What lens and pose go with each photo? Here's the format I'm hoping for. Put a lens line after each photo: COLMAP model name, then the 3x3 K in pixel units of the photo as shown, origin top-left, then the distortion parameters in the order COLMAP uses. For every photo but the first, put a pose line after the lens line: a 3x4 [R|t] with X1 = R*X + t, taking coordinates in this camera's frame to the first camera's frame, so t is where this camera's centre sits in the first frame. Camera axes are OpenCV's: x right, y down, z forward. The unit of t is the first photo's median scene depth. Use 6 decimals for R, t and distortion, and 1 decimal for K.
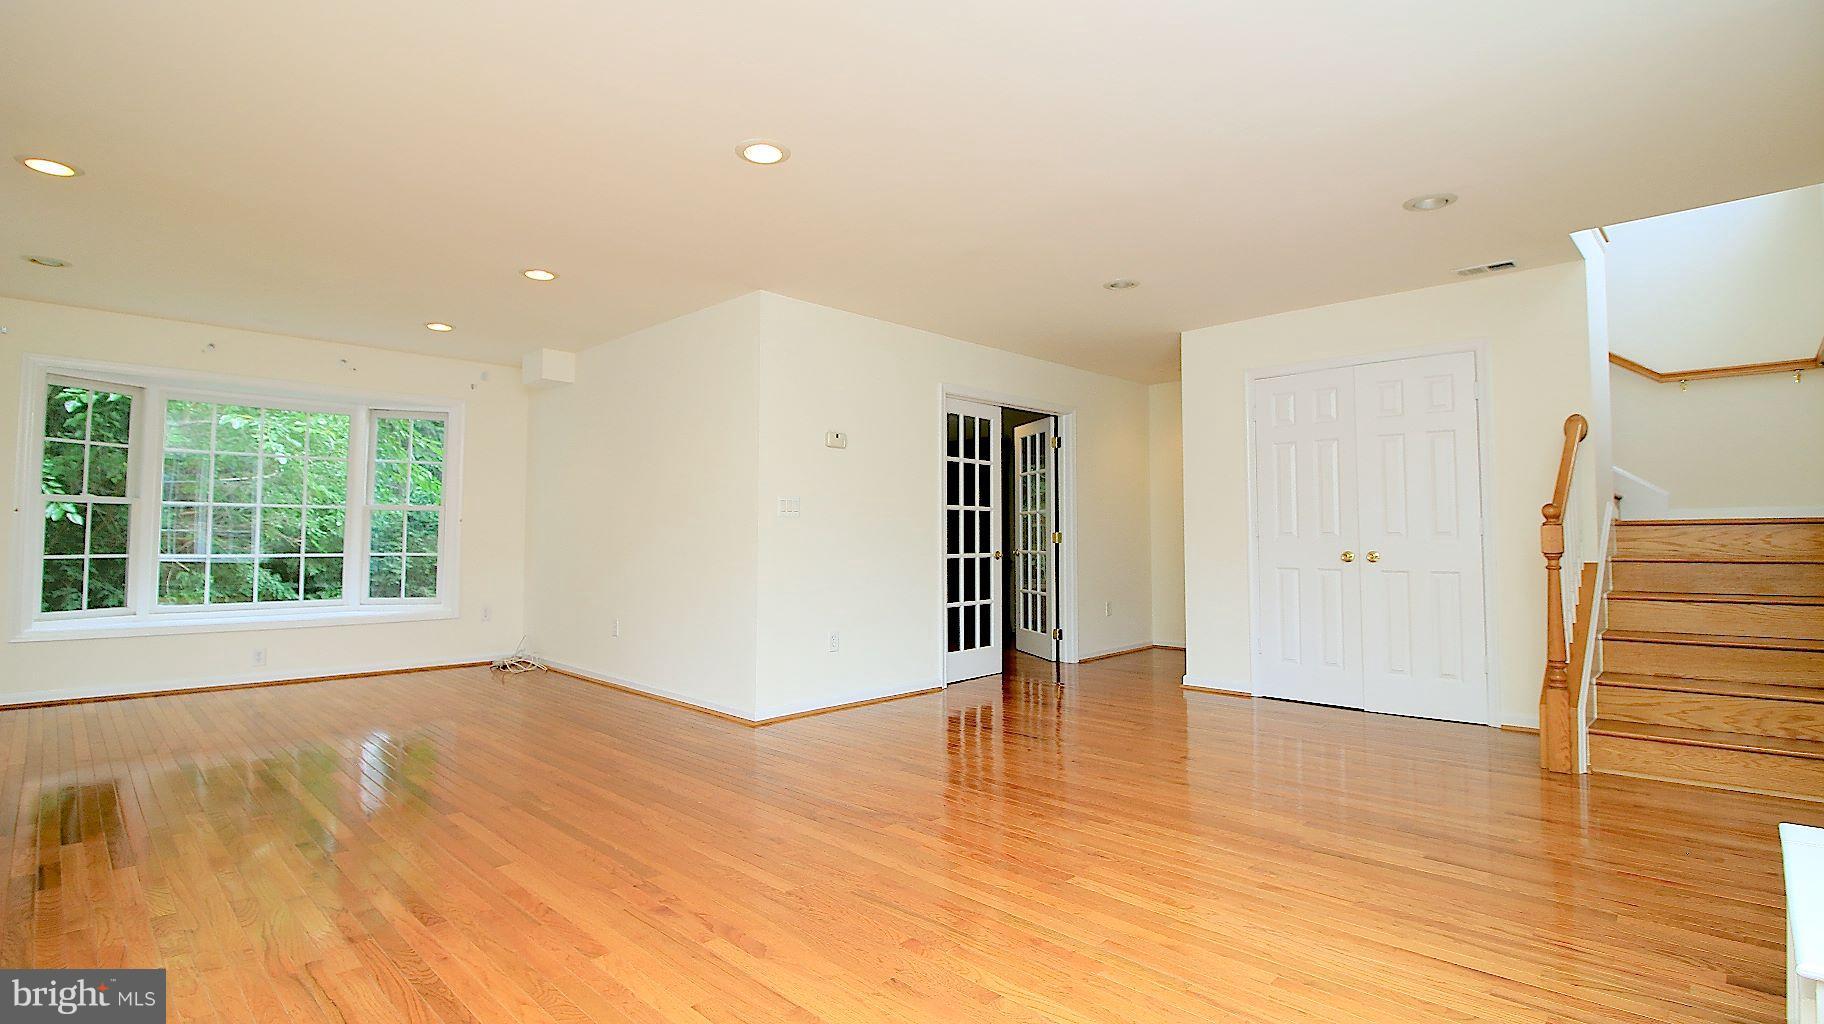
lens RADIAL K [[844.0, 0, 910.0], [0, 844.0, 510.6], [0, 0, 1]] dist [-0.011564, -0.000924]
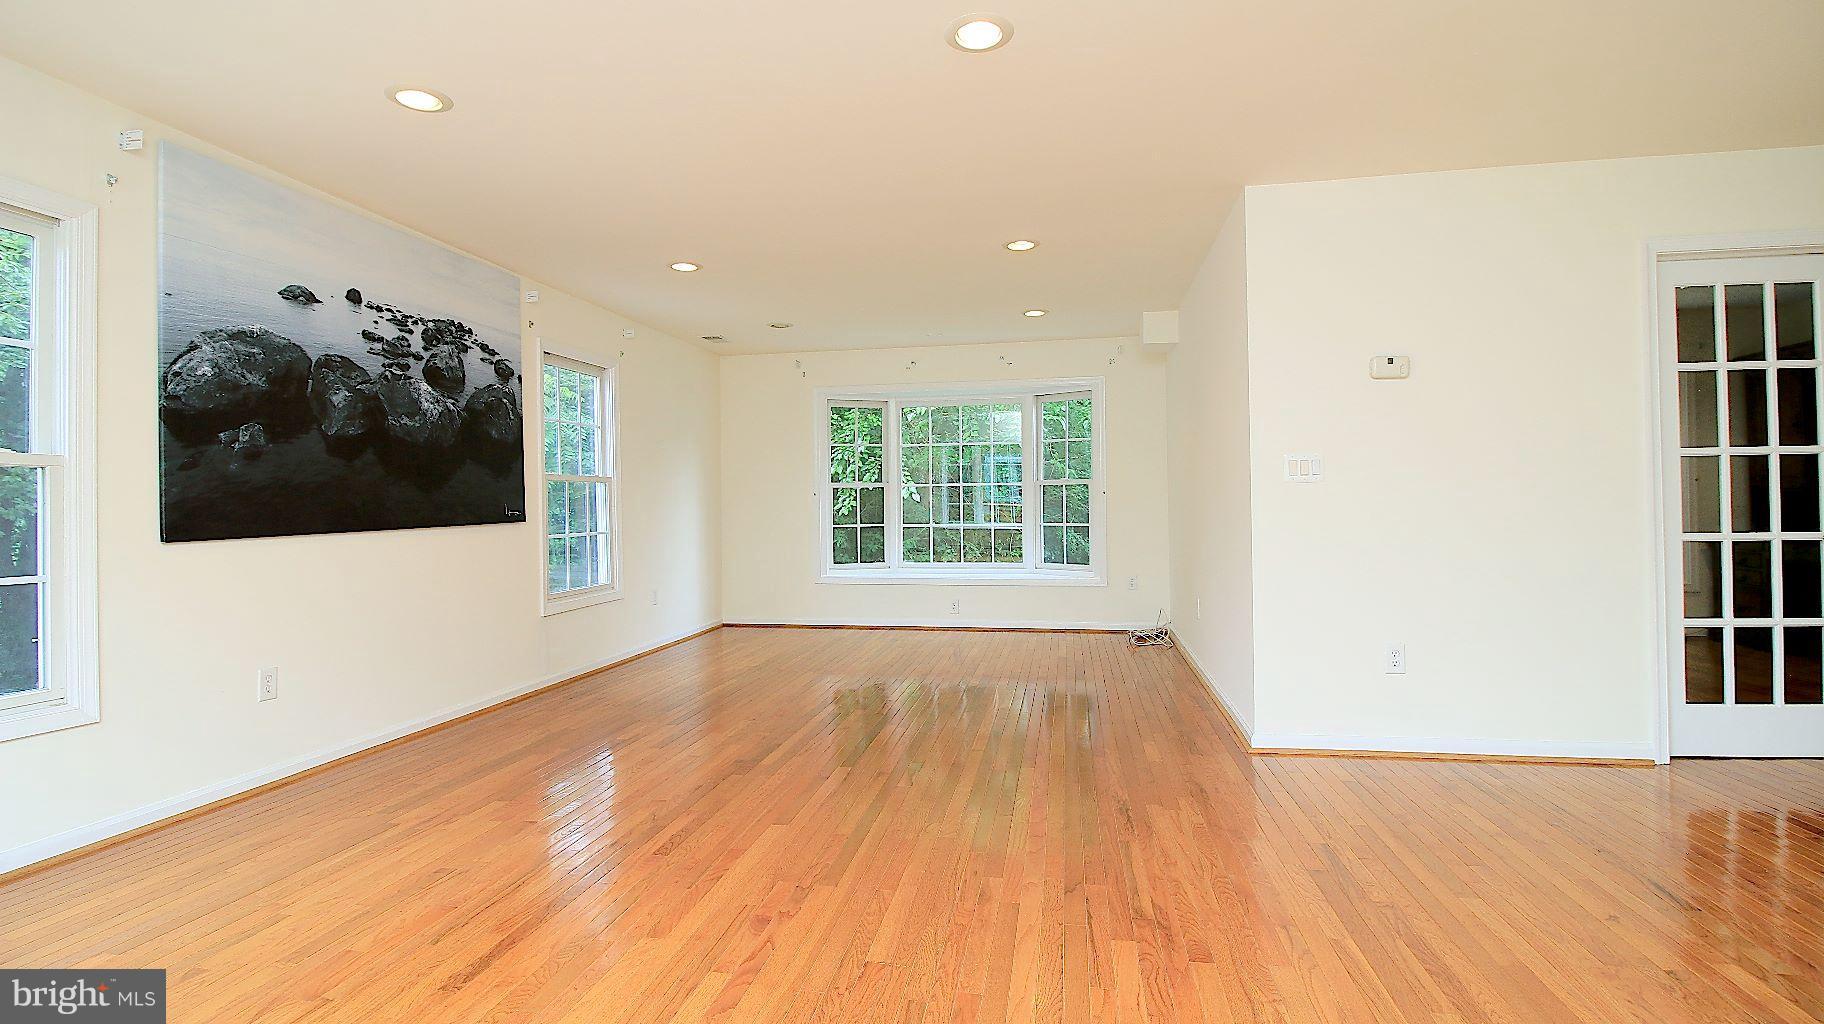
lens RADIAL K [[844.0, 0, 910.2], [0, 844.0, 504.9], [0, 0, 1]] dist [-0.011564, -0.000924]
pose [[0.557404, -0.010461, -0.830175, 0.232540], [0.039439, 0.999125, 0.013891, 0.003349], [0.829304, -0.040484, 0.557329, 0.256993]]
